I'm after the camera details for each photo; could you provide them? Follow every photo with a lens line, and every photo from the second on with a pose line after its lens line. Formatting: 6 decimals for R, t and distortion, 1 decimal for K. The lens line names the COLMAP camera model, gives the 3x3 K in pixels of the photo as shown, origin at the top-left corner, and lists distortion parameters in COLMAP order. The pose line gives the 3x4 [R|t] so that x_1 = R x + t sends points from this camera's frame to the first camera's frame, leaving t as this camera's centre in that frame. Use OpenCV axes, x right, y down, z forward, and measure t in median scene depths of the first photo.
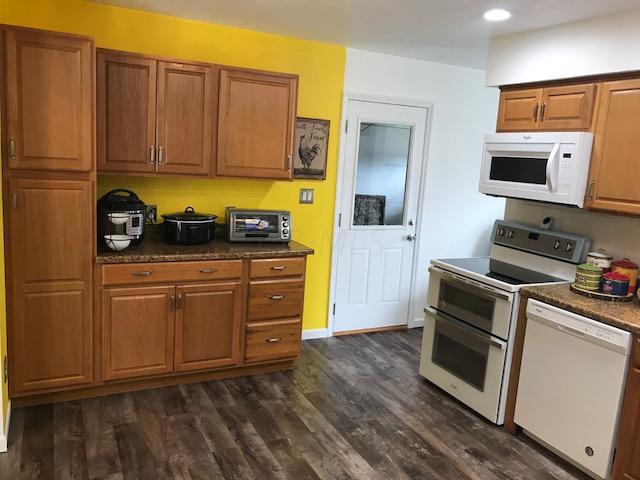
lens RADIAL K [[534.3, 0, 317.6], [0, 534.3, 240.7], [0, 0, 1]] dist [0.050629, -0.030043]
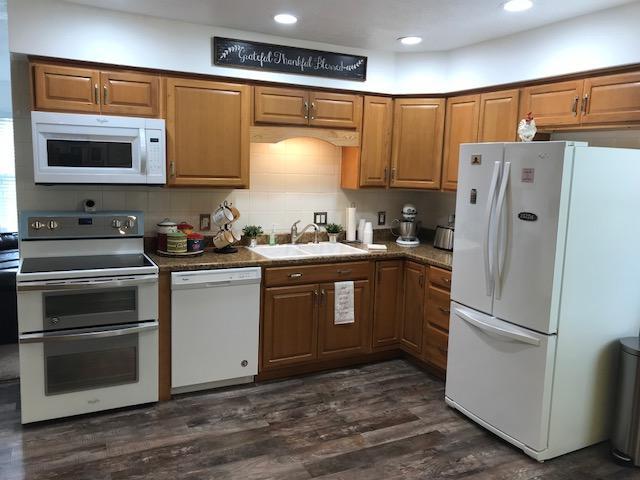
lens RADIAL K [[534.3, 0, 317.4], [0, 534.3, 238.7], [0, 0, 1]] dist [0.050629, -0.030043]
pose [[-0.006874, -0.203242, 0.979104, -0.641527], [0.132796, 0.970270, 0.202341, -0.136298], [-0.991120, 0.131412, 0.020320, 0.653333]]
